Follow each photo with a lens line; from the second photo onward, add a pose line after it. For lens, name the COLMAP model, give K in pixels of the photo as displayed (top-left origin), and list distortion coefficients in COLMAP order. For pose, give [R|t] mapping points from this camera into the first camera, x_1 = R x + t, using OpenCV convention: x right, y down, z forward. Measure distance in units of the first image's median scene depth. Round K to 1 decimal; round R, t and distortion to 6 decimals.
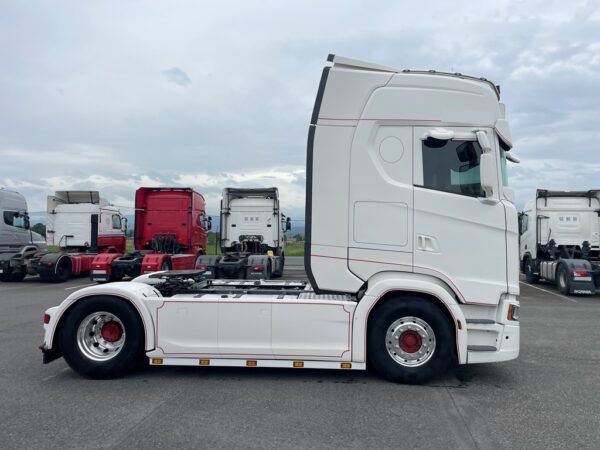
lens RADIAL K [[458.0, 0, 307.0], [0, 458.0, 223.9], [0, 0, 1]] dist [0.066959, -0.087686]
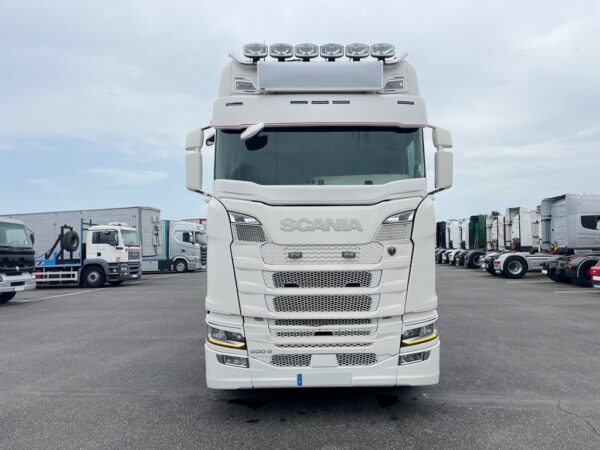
lens RADIAL K [[458.0, 0, 302.9], [0, 458.0, 224.3], [0, 0, 1]] dist [0.066959, -0.087686]
pose [[0.041315, -0.052050, -0.997789, 1.267723], [0.047076, 0.997634, -0.050092, 0.049145], [0.998036, -0.044903, 0.043668, 1.123800]]
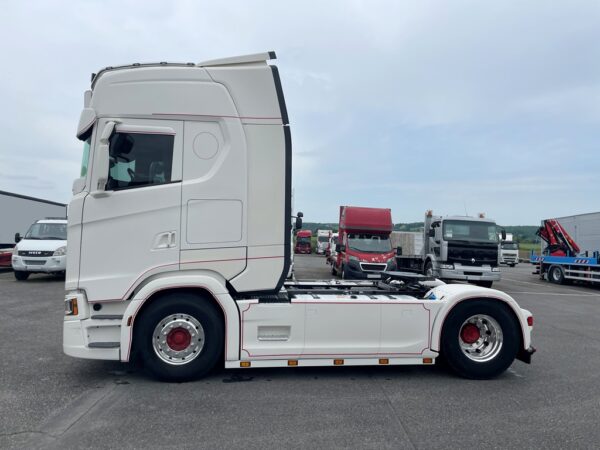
lens RADIAL K [[458.0, 0, 308.5], [0, 458.0, 221.0], [0, 0, 1]] dist [0.066959, -0.087686]
pose [[-0.986570, -0.040927, -0.158132, 0.131342], [-0.030240, 0.997130, -0.069409, 0.076995], [0.160518, -0.063695, -0.984976, 2.406675]]
